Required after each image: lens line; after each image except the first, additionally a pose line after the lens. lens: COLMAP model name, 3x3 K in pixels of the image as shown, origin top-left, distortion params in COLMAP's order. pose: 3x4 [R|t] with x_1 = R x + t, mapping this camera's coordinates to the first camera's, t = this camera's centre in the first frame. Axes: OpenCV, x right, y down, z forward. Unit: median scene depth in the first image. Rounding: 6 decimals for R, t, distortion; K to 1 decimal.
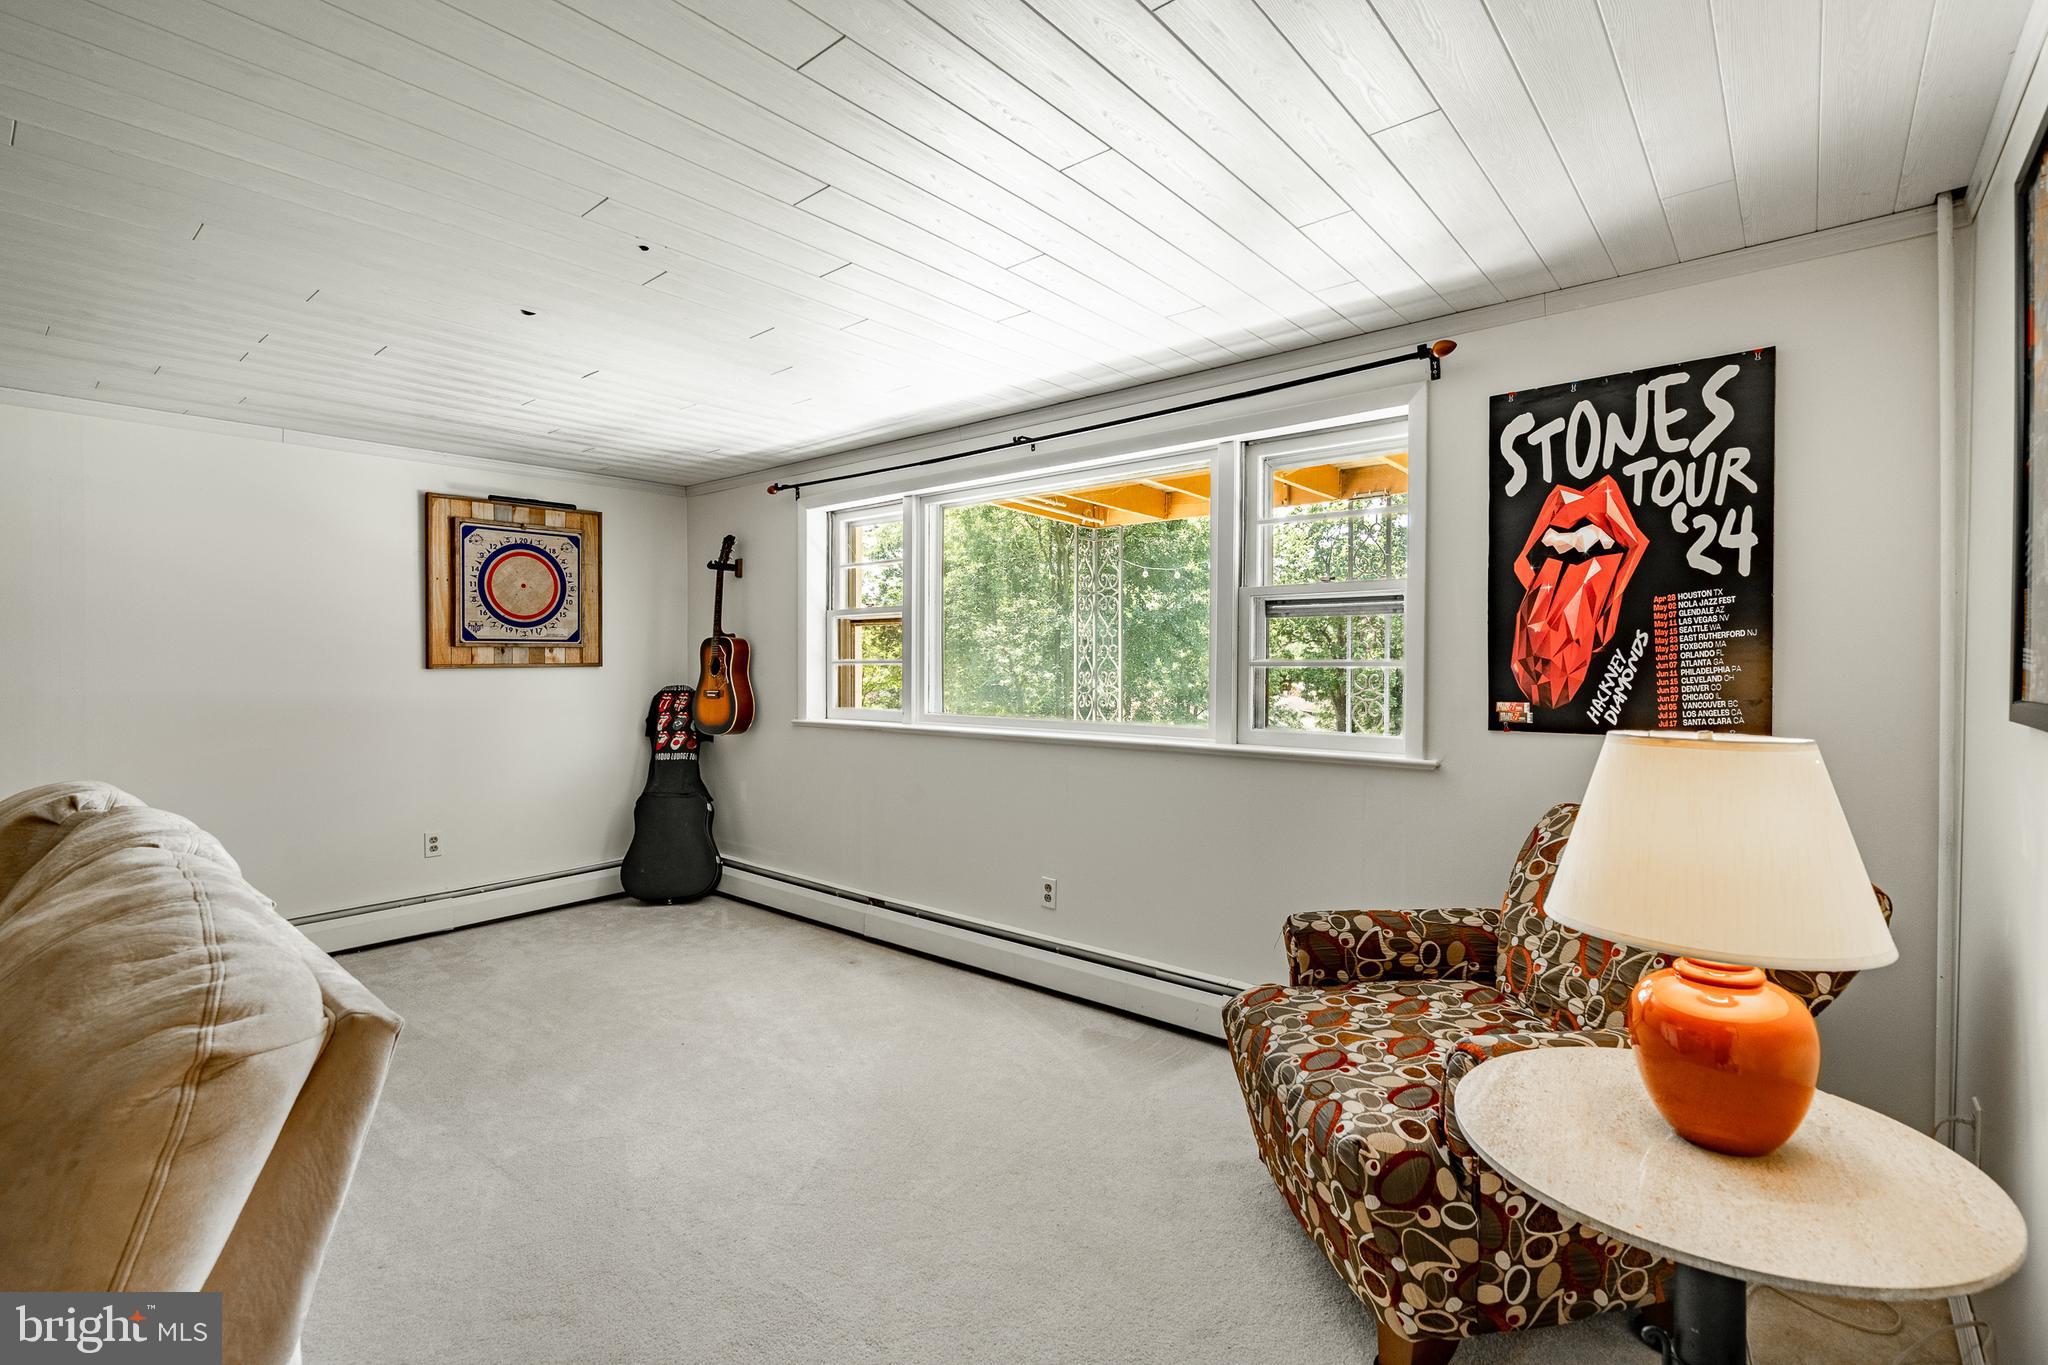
lens RADIAL K [[938.5, 0, 983.2], [0, 938.5, 688.1], [0, 0, 1]] dist [-0.008624, 0.002398]
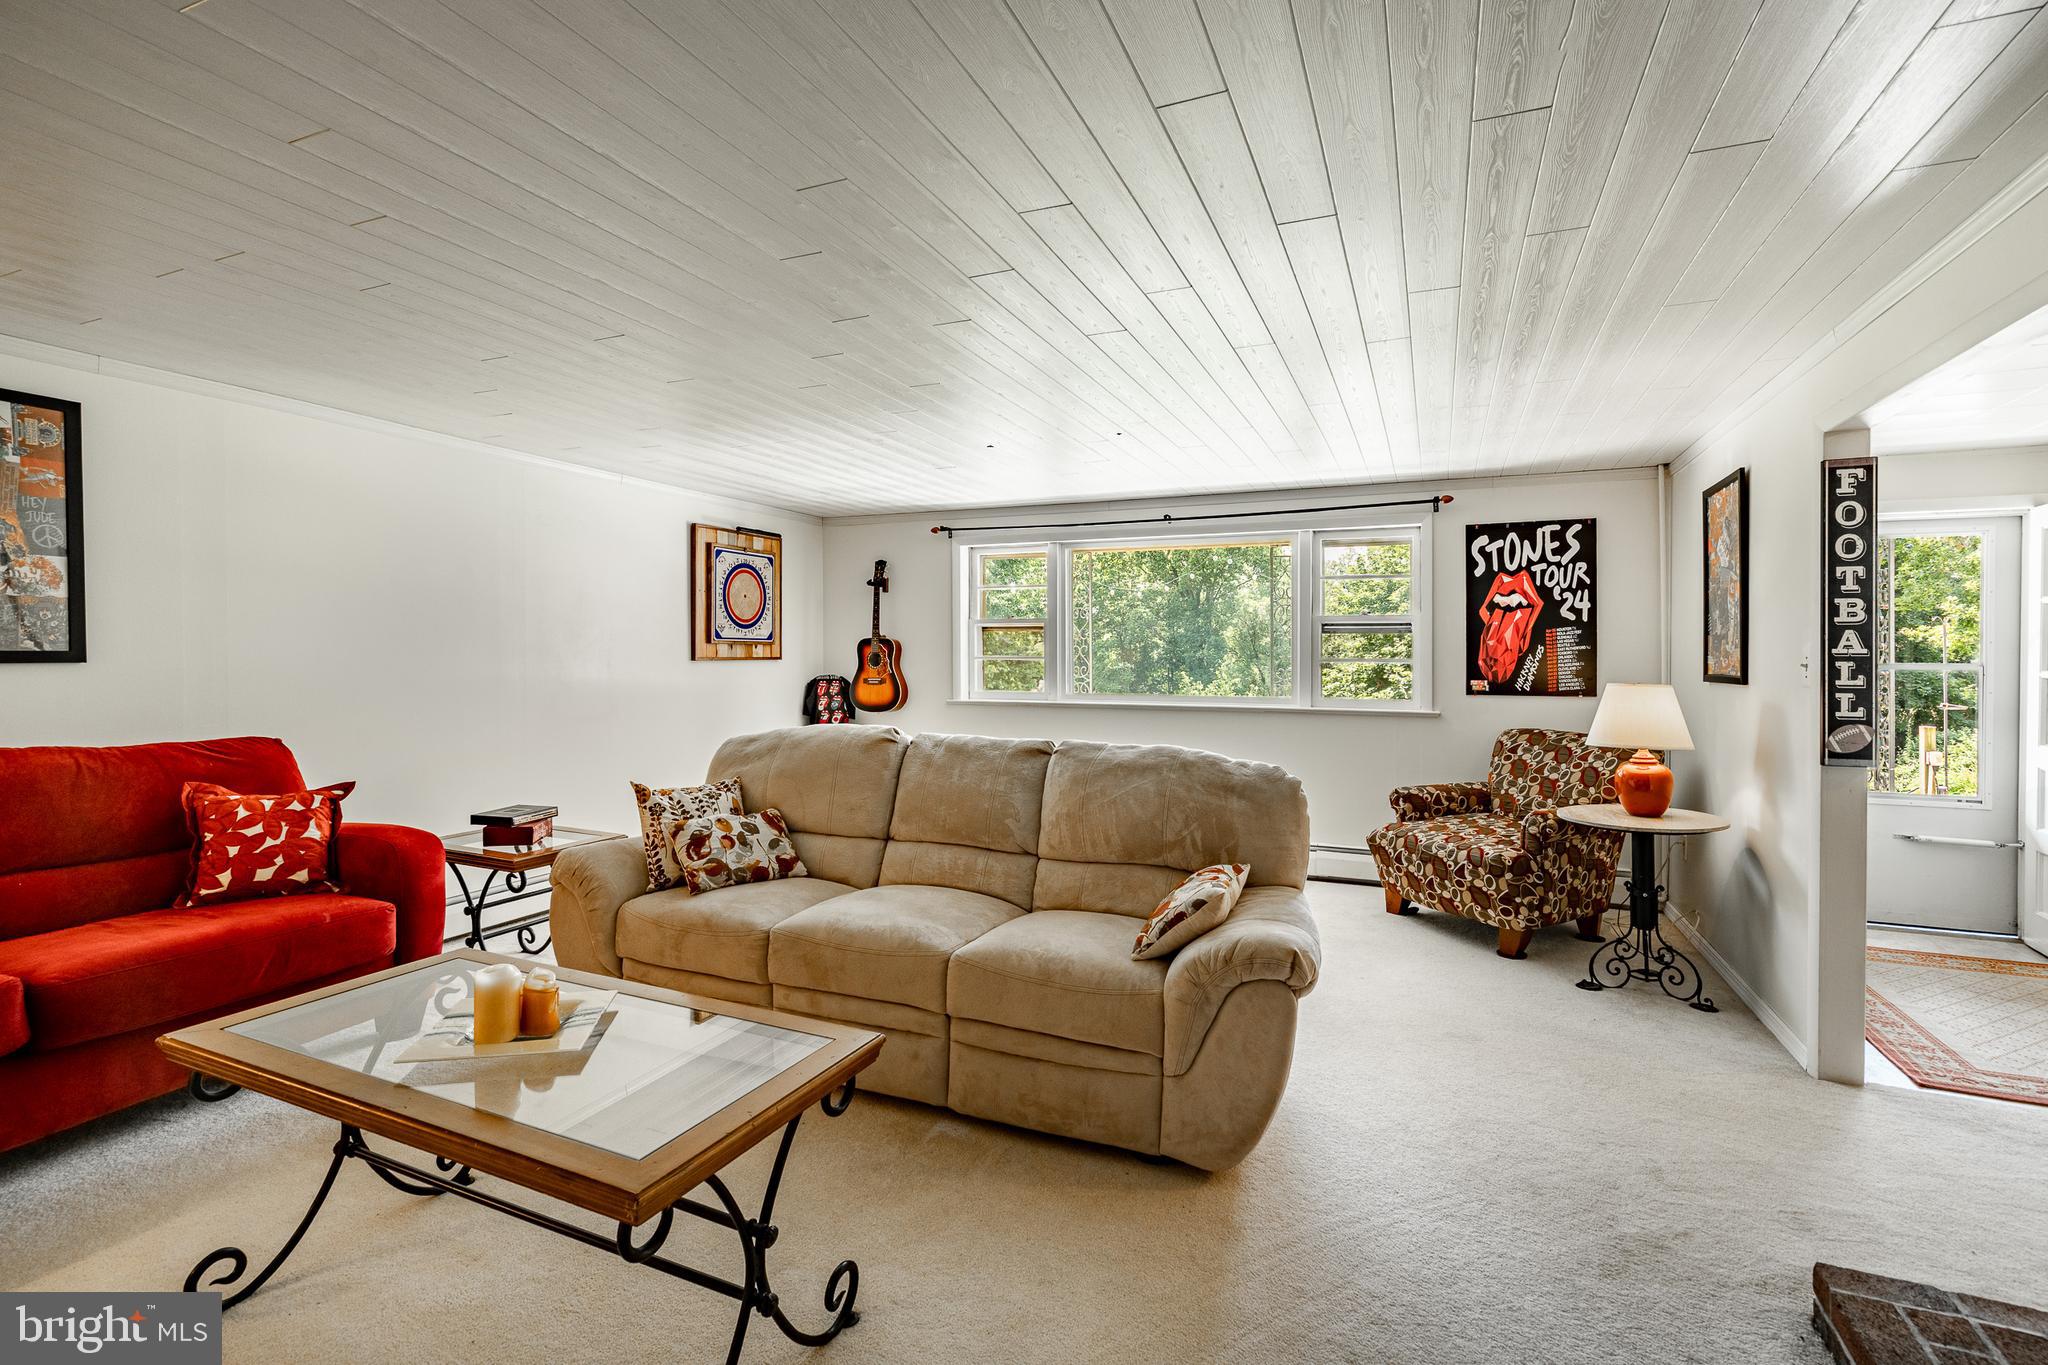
lens RADIAL K [[938.5, 0, 1016.9], [0, 938.5, 671.7], [0, 0, 1]] dist [-0.008624, 0.002398]
pose [[0.957525, 0.001327, 0.288347, -0.984604], [0.002292, 0.999923, -0.012213, 0.019451], [-0.288340, 0.012355, 0.957448, -0.643867]]
